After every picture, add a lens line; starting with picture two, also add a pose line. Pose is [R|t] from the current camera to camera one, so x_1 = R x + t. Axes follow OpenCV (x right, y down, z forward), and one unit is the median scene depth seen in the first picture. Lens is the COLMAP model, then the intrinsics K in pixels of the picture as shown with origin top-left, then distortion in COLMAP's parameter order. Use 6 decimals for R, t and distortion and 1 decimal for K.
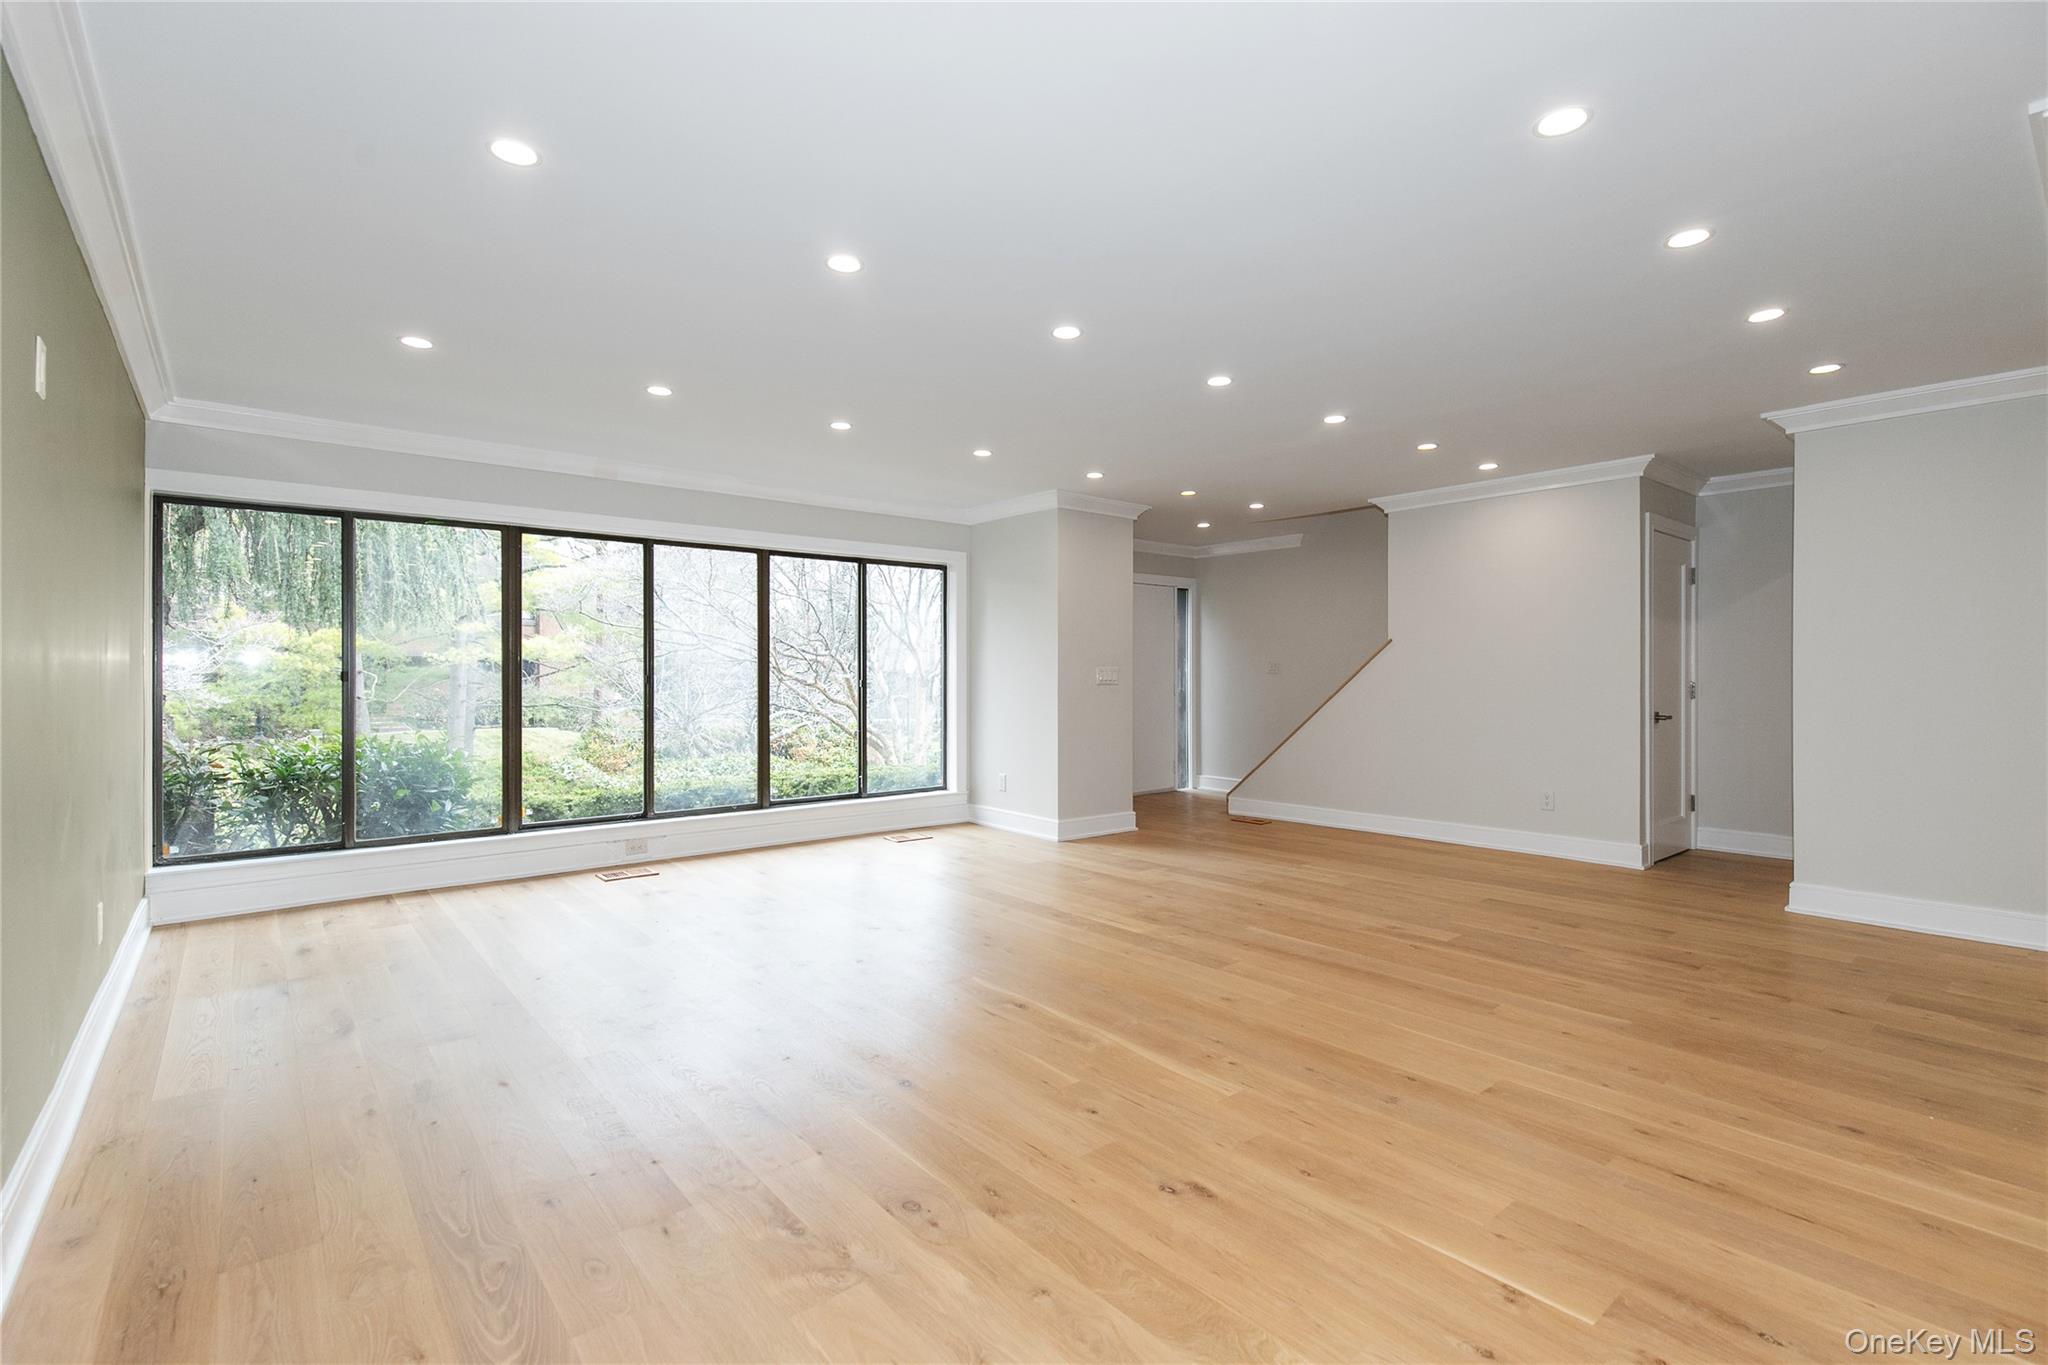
lens RADIAL K [[920.8, 0, 1024.3], [0, 920.8, 674.9], [0, 0, 1]] dist [0.005568, 0.000300]
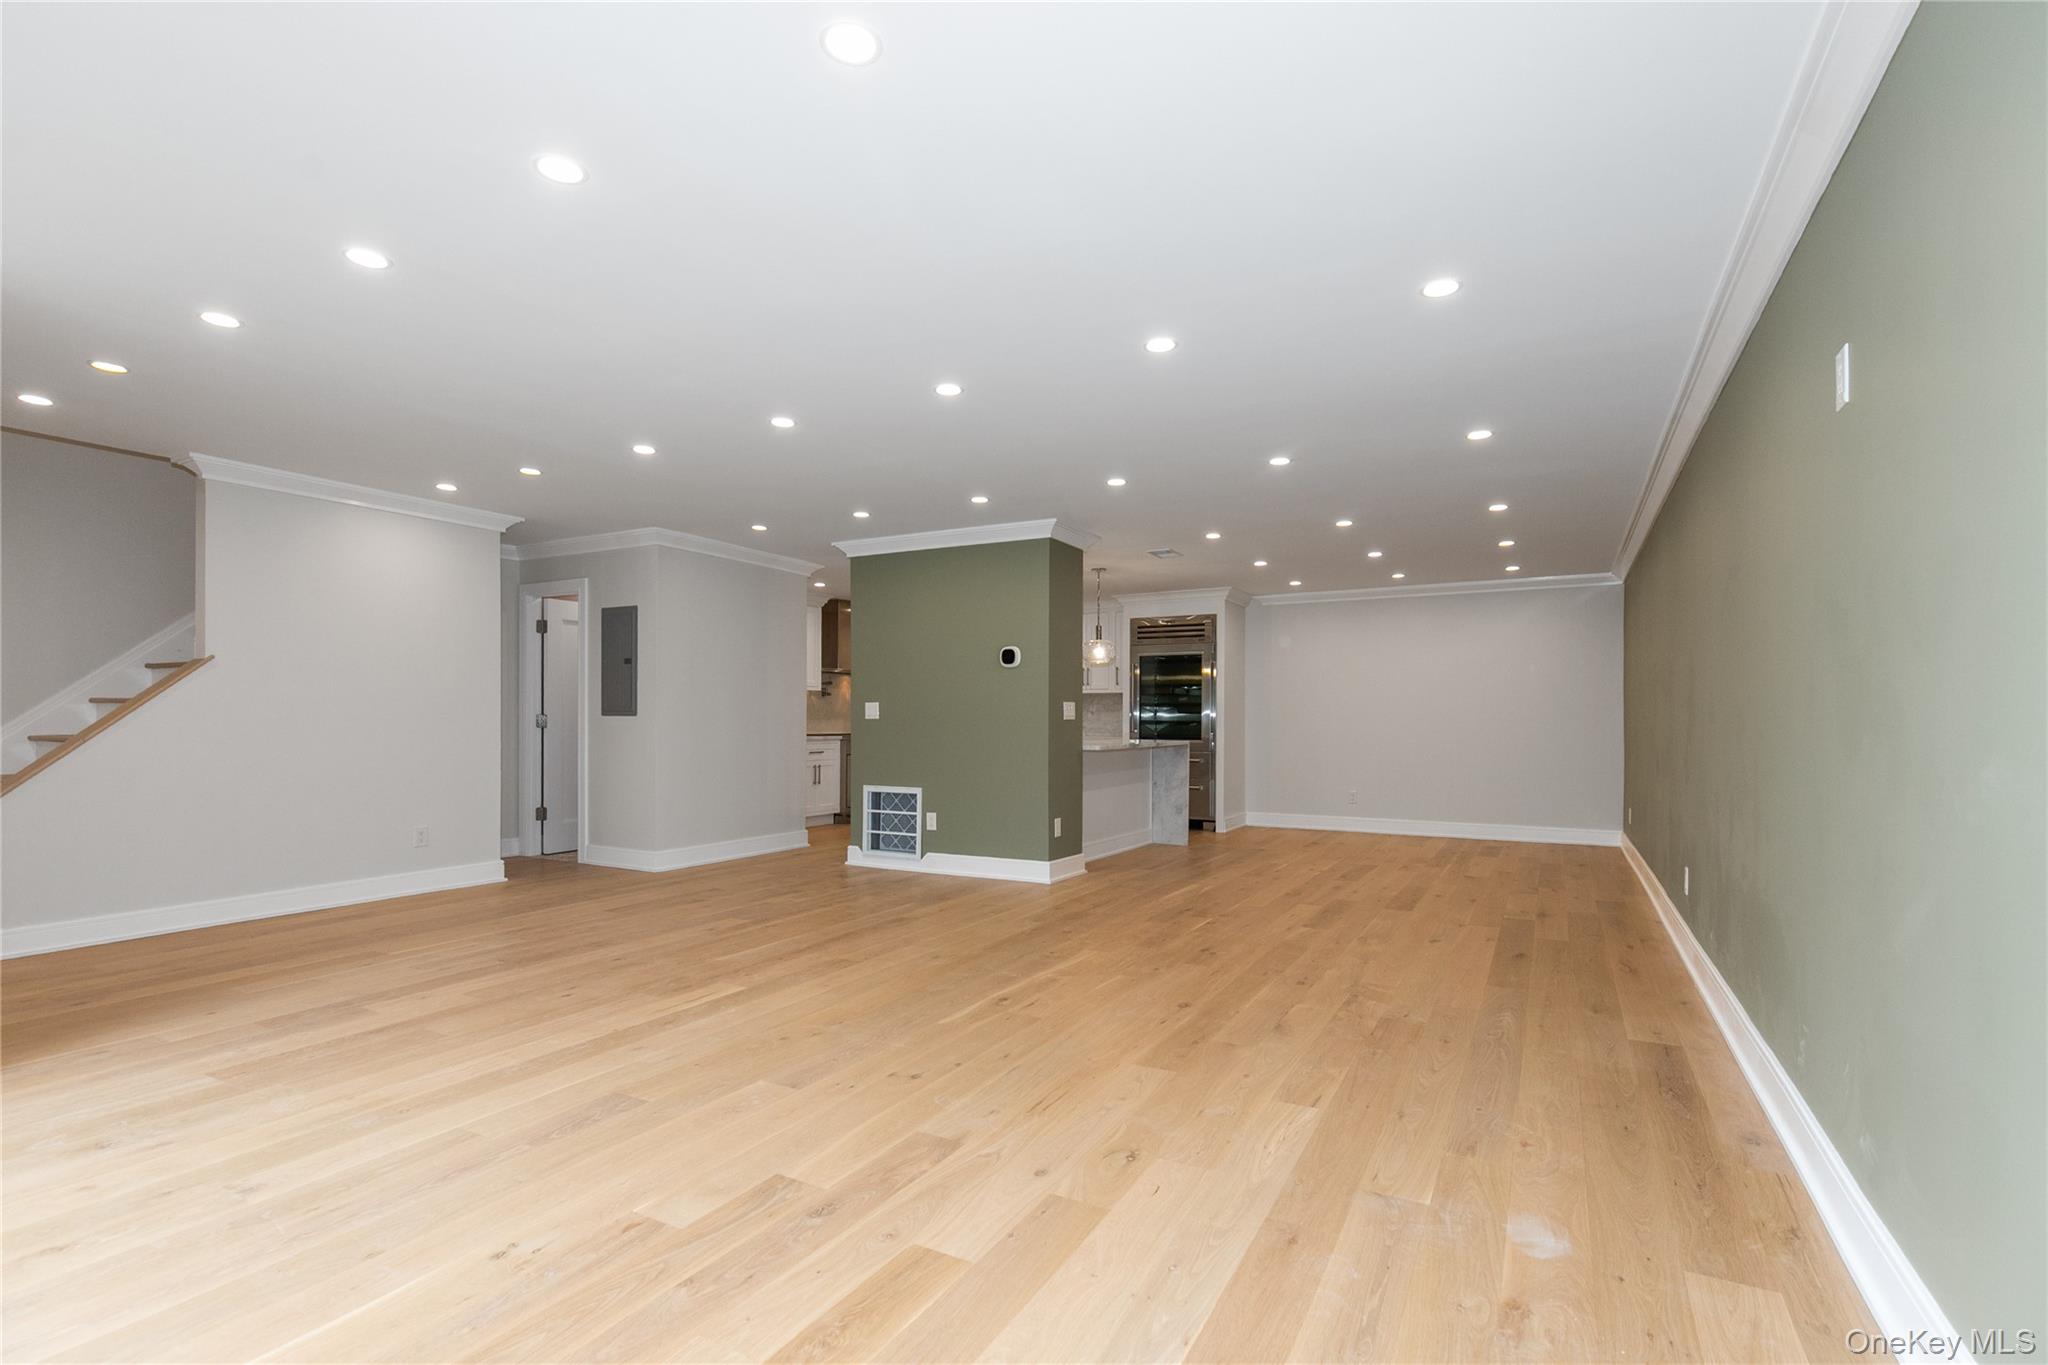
lens RADIAL K [[954.3, 0, 1019.5], [0, 954.3, 714.7], [0, 0, 1]] dist [0.002534, -0.000029]
pose [[-0.353311, 0.004403, 0.935495, -0.672364], [-0.004201, 0.999971, -0.006293, 0.012317], [-0.935496, -0.006153, -0.353283, 0.853592]]
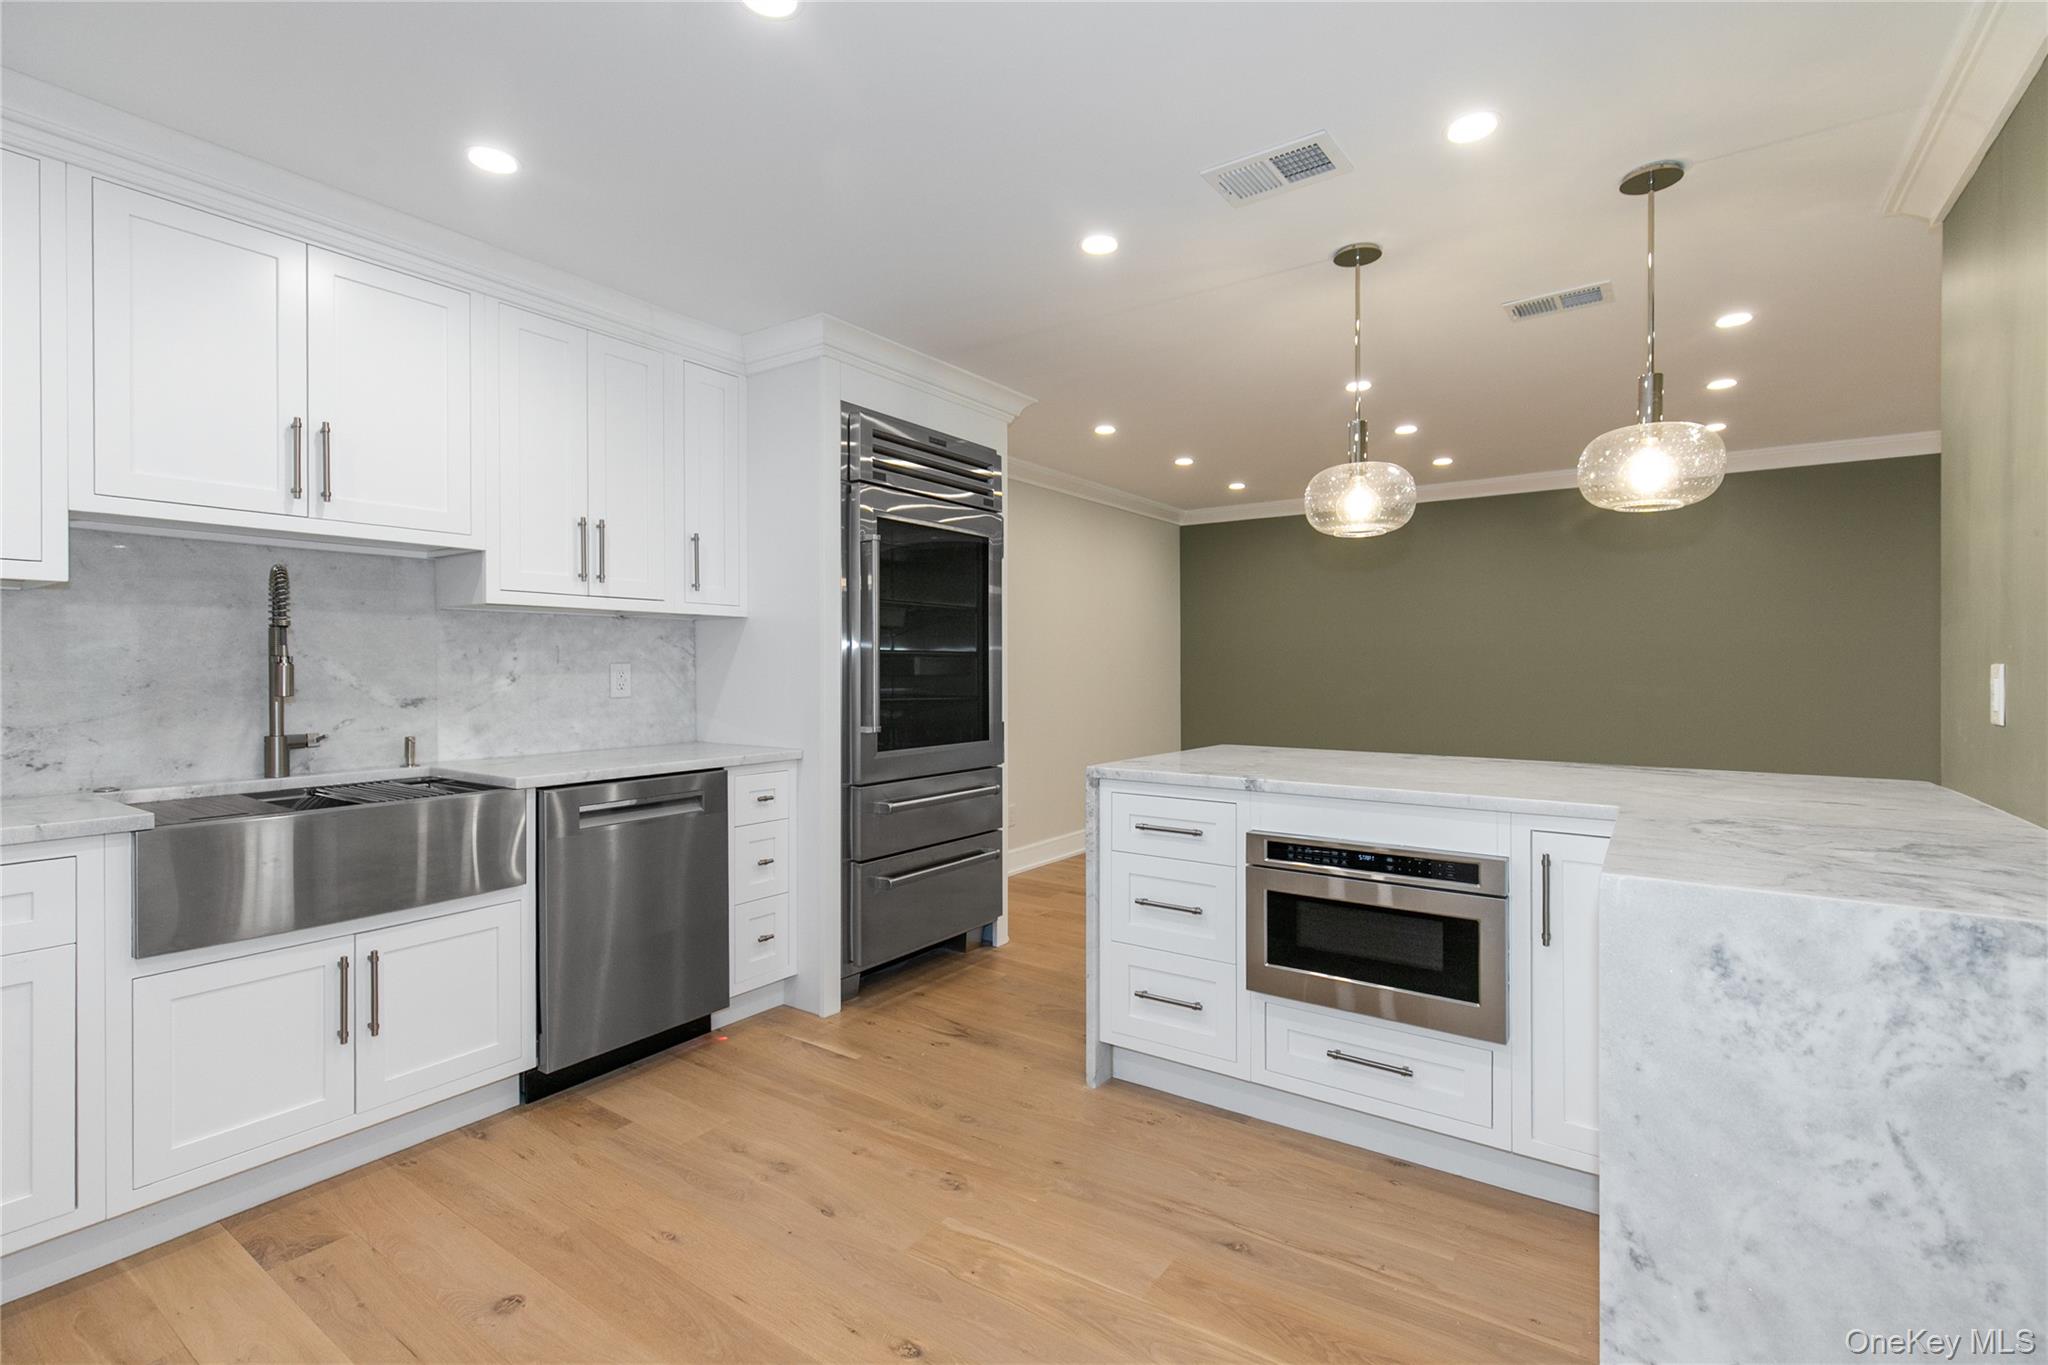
lens RADIAL K [[927.5, 0, 1031.0], [0, 927.5, 674.4], [0, 0, 1]] dist [0.003047, 0.000257]
pose [[-0.963601, 0.001171, -0.267341, 1.054380], [-0.001094, 0.999965, 0.008323, -0.011309], [0.267342, 0.008313, -0.963566, 0.620701]]
